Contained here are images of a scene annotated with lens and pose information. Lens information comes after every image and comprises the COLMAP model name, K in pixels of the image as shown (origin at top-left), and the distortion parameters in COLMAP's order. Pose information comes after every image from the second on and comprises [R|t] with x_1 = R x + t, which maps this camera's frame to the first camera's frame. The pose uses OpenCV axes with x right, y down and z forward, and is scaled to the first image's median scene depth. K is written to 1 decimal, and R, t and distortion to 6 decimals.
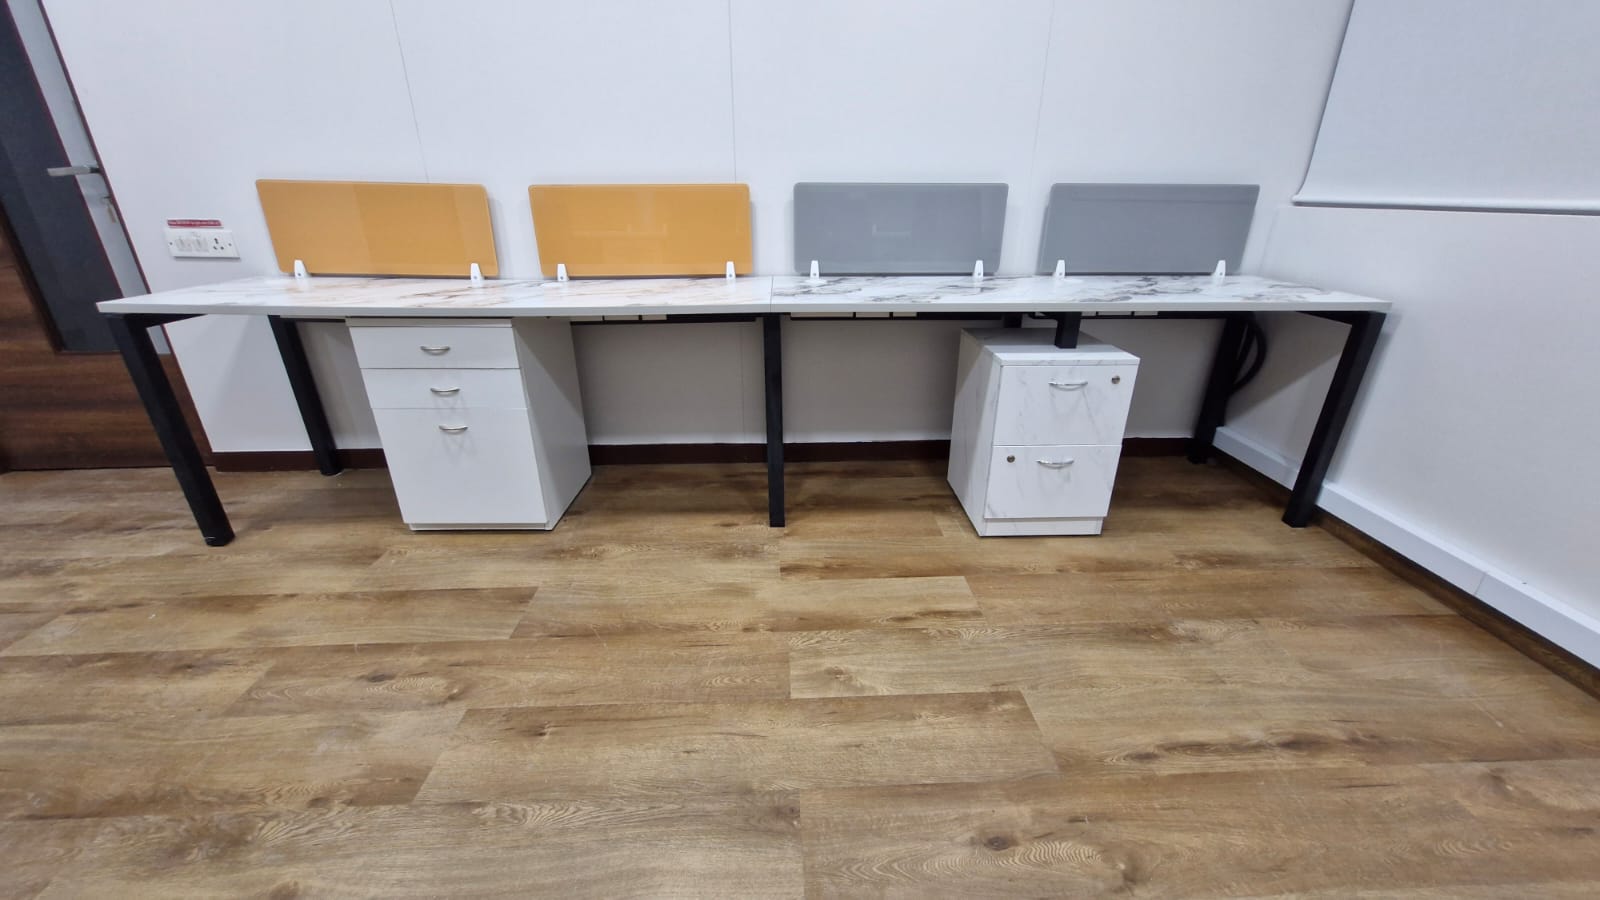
lens RADIAL K [[614.7, 0, 806.4], [0, 614.7, 443.6], [0, 0, 1]] dist [0.003298, -0.000527]
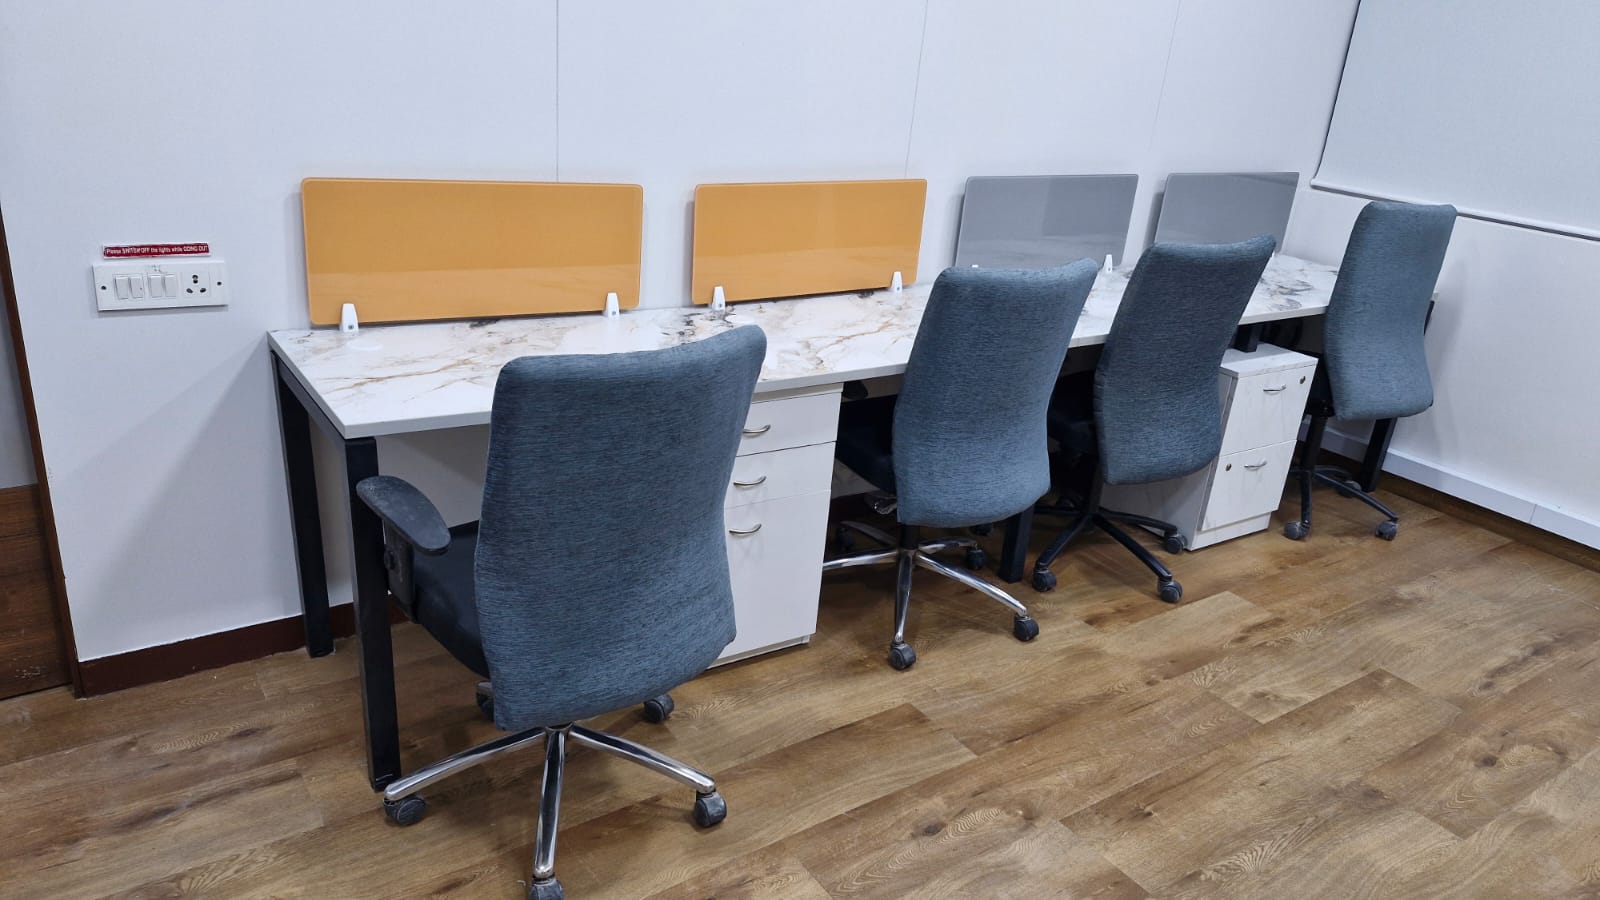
lens RADIAL K [[1049.8, 0, 794.3], [0, 1049.8, 451.0], [0, 0, 1]] dist [0.012647, -0.015212]
pose [[0.858138, -0.130166, 0.496645, -1.316890], [0.125166, 0.991181, 0.043510, -0.193386], [-0.497929, 0.024826, 0.866863, -0.148032]]
